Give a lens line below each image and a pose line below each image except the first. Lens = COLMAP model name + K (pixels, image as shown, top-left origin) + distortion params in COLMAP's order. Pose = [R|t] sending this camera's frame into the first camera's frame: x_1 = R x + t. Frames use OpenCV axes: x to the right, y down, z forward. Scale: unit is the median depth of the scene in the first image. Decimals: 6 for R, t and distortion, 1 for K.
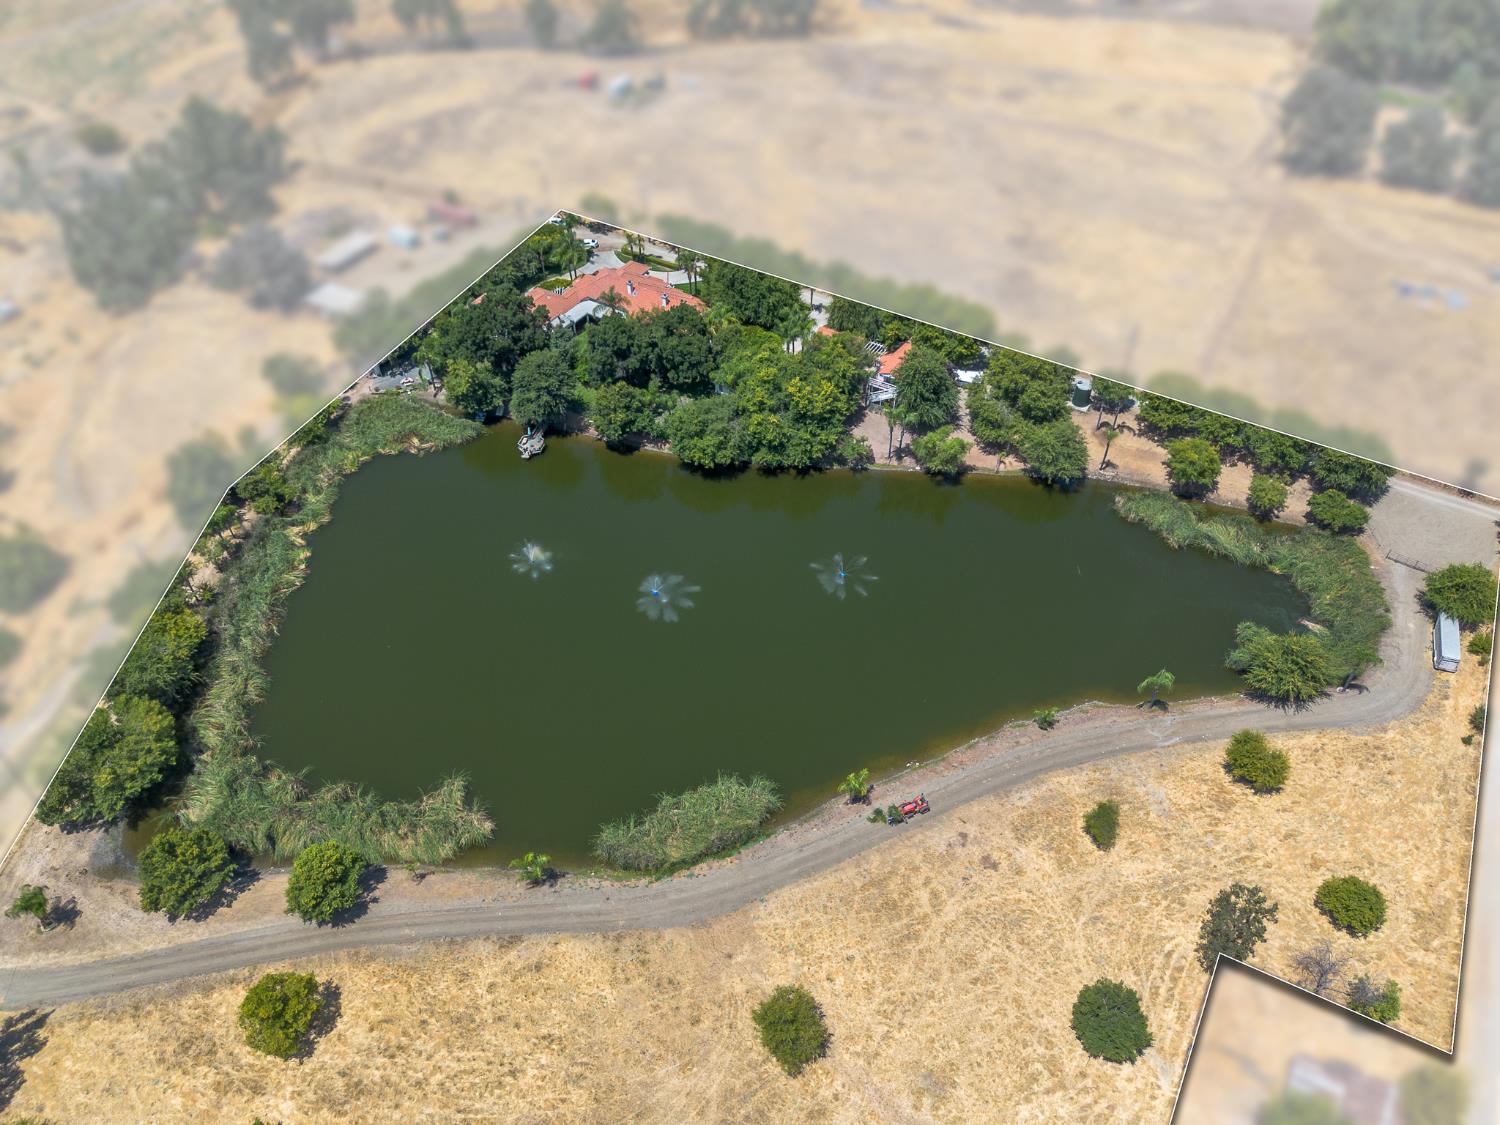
lens RADIAL K [[1074.3, 0, 755.6], [0, 1074.3, 562.1], [0, 0, 1]] dist [0.056866, -0.061661]
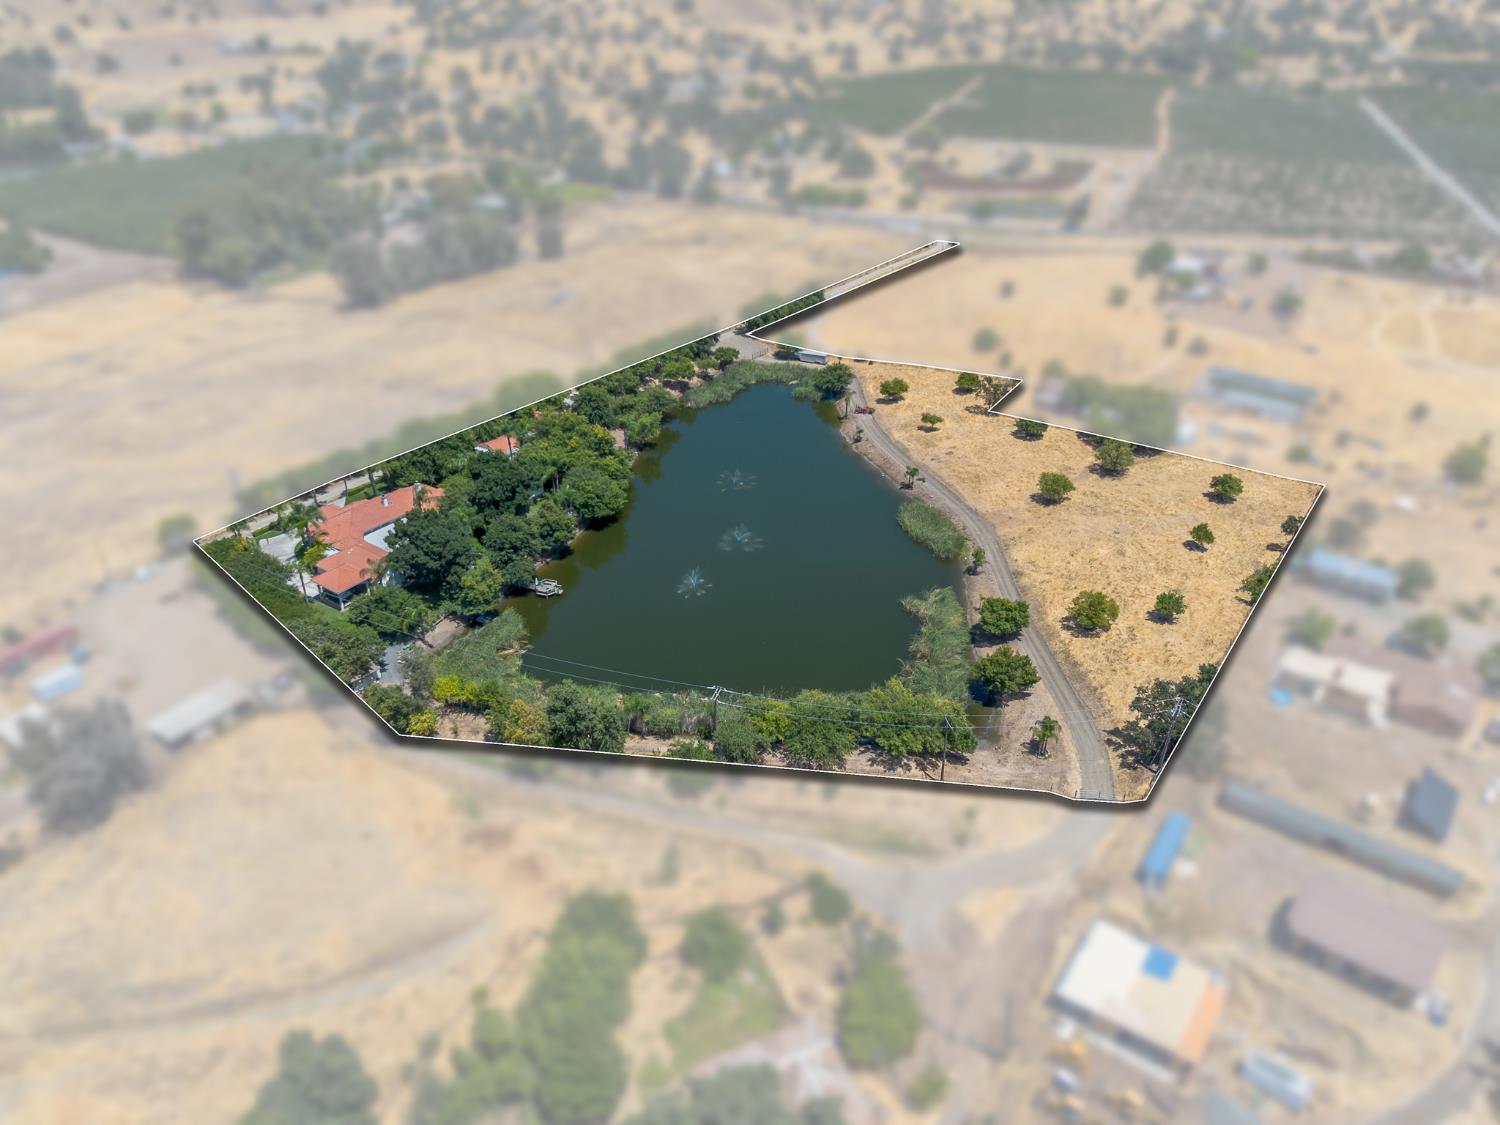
lens RADIAL K [[1074.3, 0, 755.6], [0, 1074.3, 562.1], [0, 0, 1]] dist [0.056866, -0.061661]
pose [[0.082776, -0.499103, 0.862580, -1.174583], [0.692091, 0.651569, 0.310593, -0.338233], [-0.717048, 0.571275, 0.399358, 0.389978]]
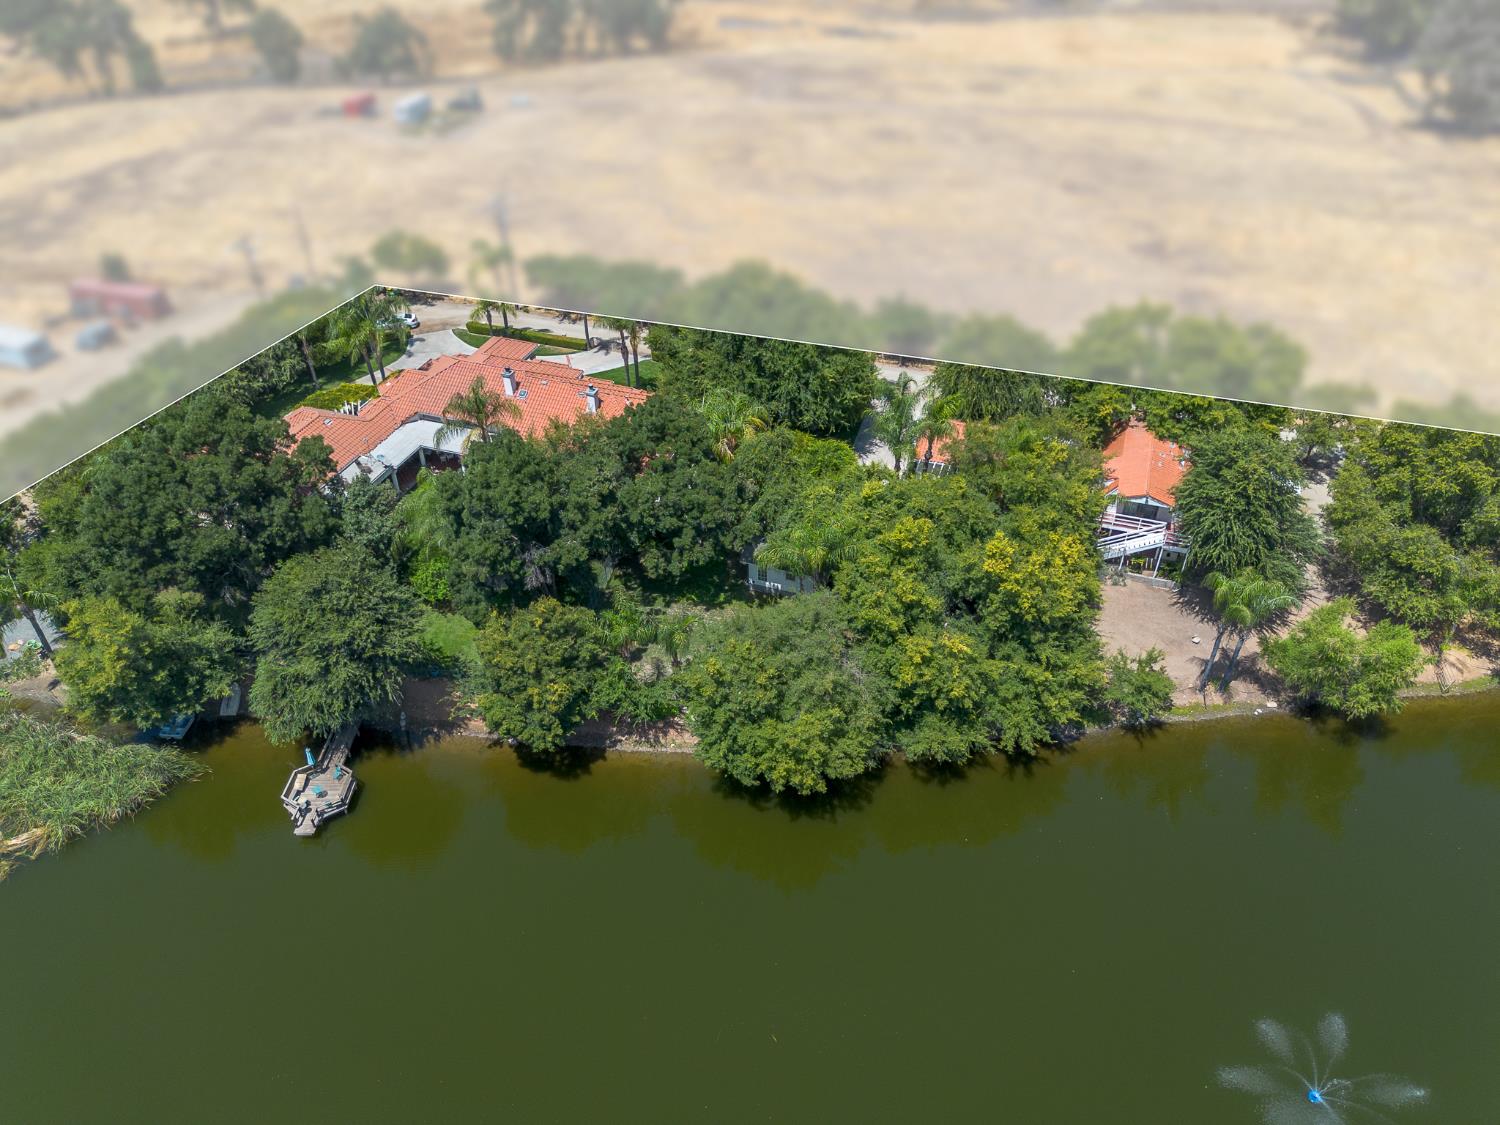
lens RADIAL K [[1074.3, 0, 755.6], [0, 1074.3, 562.1], [0, 0, 1]] dist [0.056866, -0.061661]
pose [[0.977047, -0.131313, 0.167738, -0.113018], [0.149448, 0.983653, -0.100461, -0.129513], [-0.151805, 0.123223, 0.980699, 0.601369]]
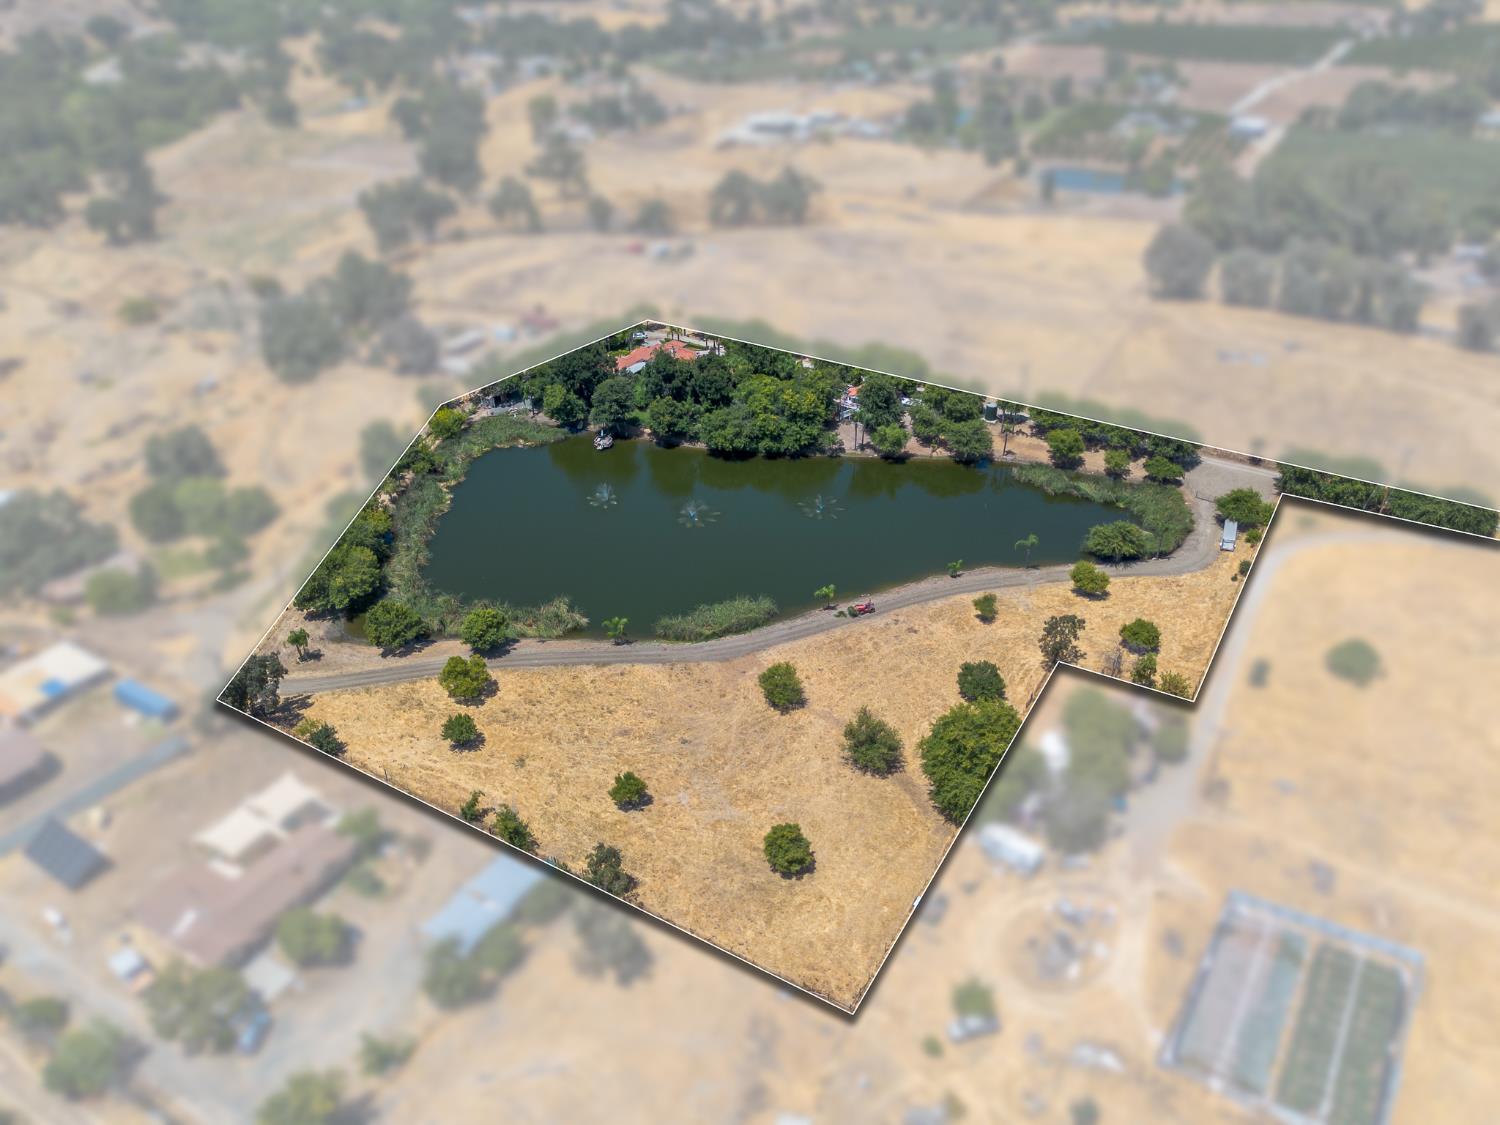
lens RADIAL K [[1074.3, 0, 755.6], [0, 1074.3, 562.1], [0, 0, 1]] dist [0.056866, -0.061661]
pose [[0.999983, 0.003618, -0.004549, -0.000410], [-0.004491, 0.977772, -0.209624, 0.347754], [0.003689, 0.209641, 0.977771, -0.357470]]
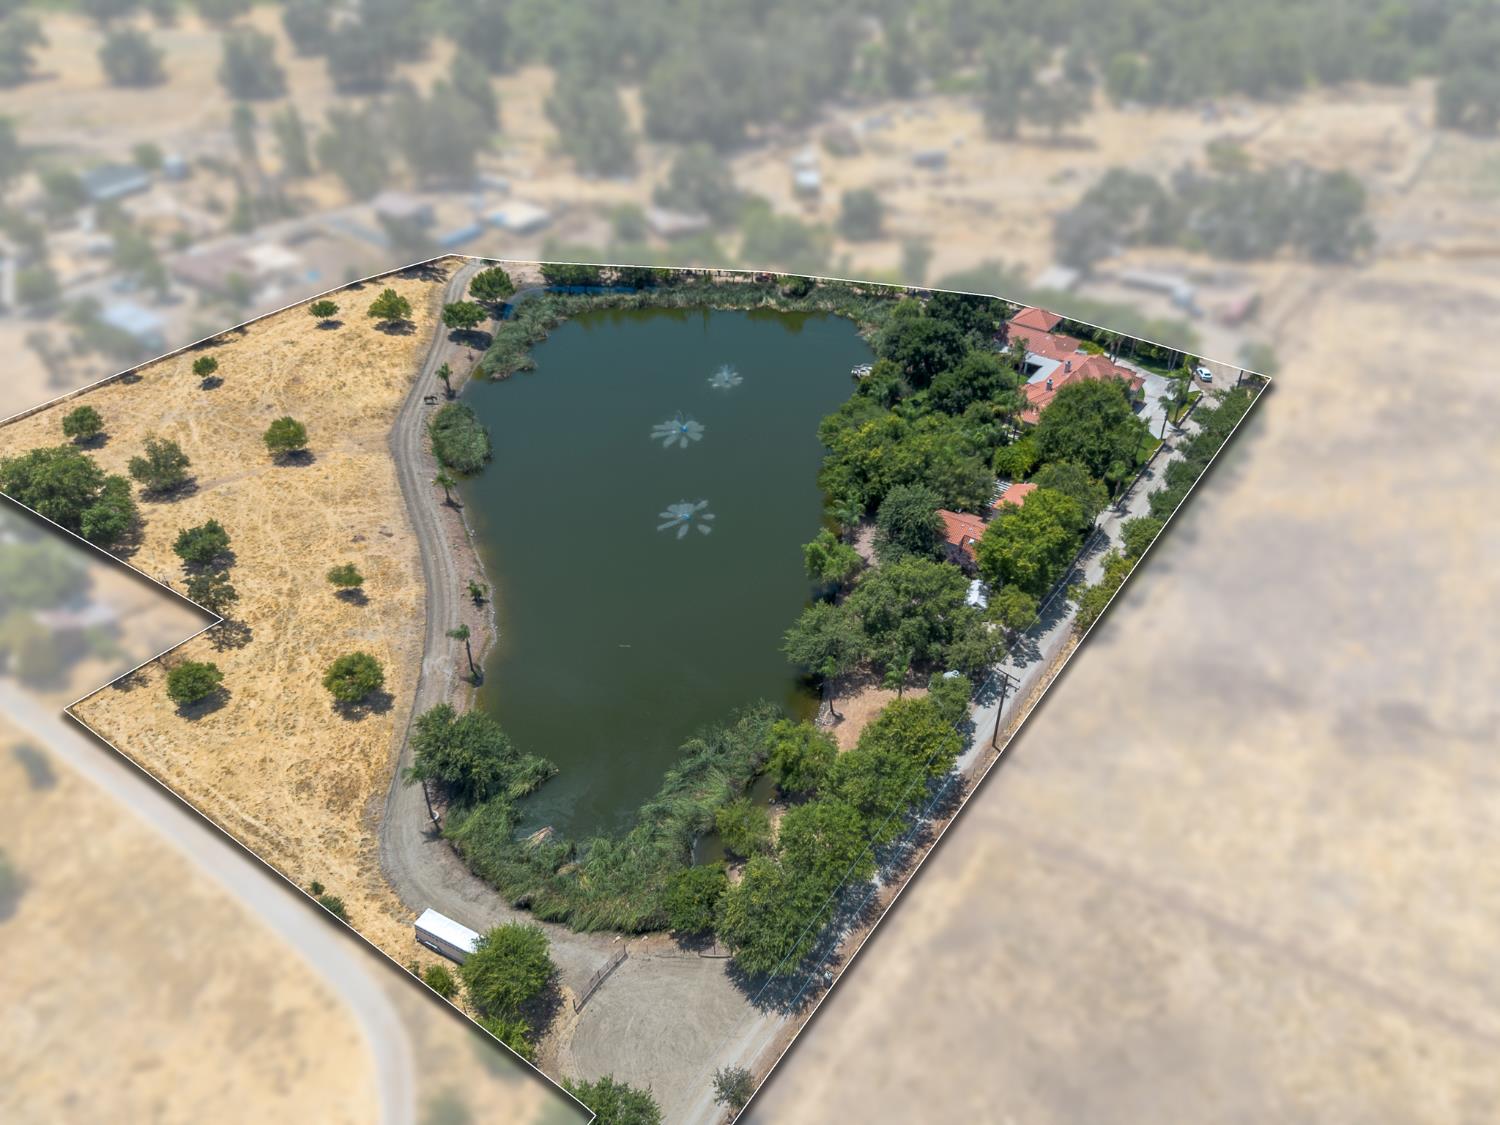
lens RADIAL K [[1074.3, 0, 755.6], [0, 1074.3, 562.1], [0, 0, 1]] dist [0.056866, -0.061661]
pose [[-0.063801, 0.607625, -0.791657, 0.882609], [-0.692081, 0.544584, 0.473763, -0.481617], [0.718994, 0.578117, 0.385781, 0.584931]]
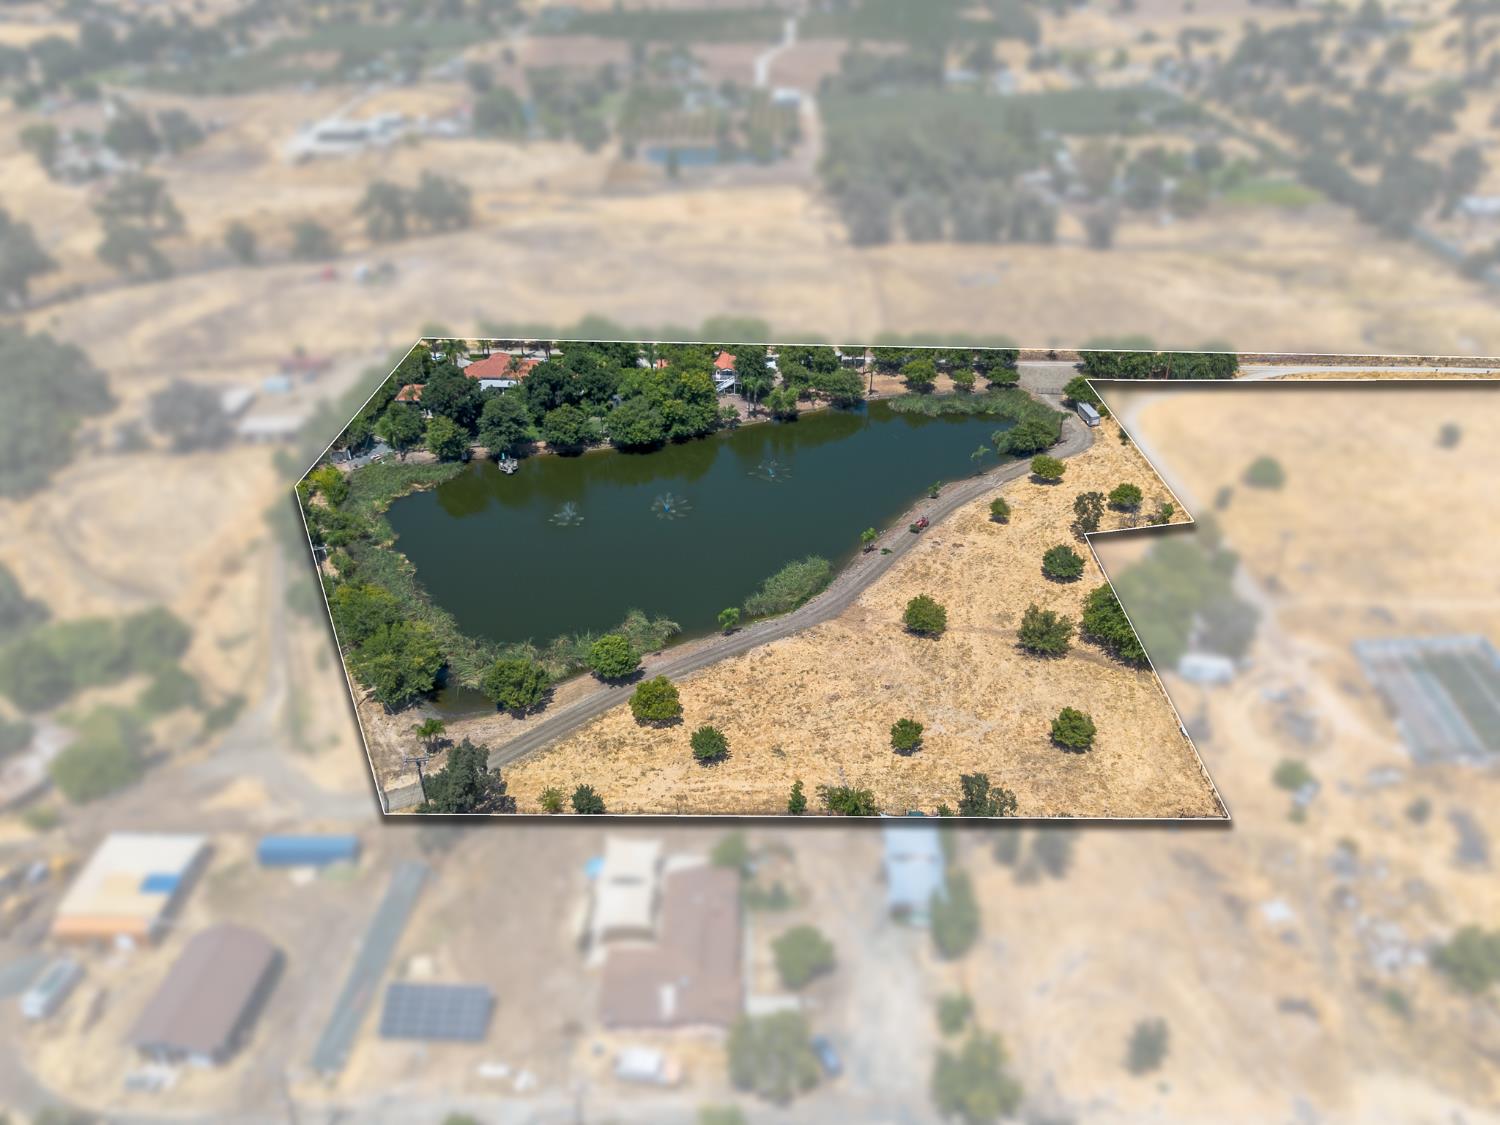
lens RADIAL K [[1074.3, 0, 755.6], [0, 1074.3, 562.1], [0, 0, 1]] dist [0.056866, -0.061661]
pose [[0.869558, -0.259412, 0.420209, -0.544627], [0.340097, 0.931542, -0.128699, 0.285046], [-0.358056, 0.254823, 0.898255, -0.287487]]
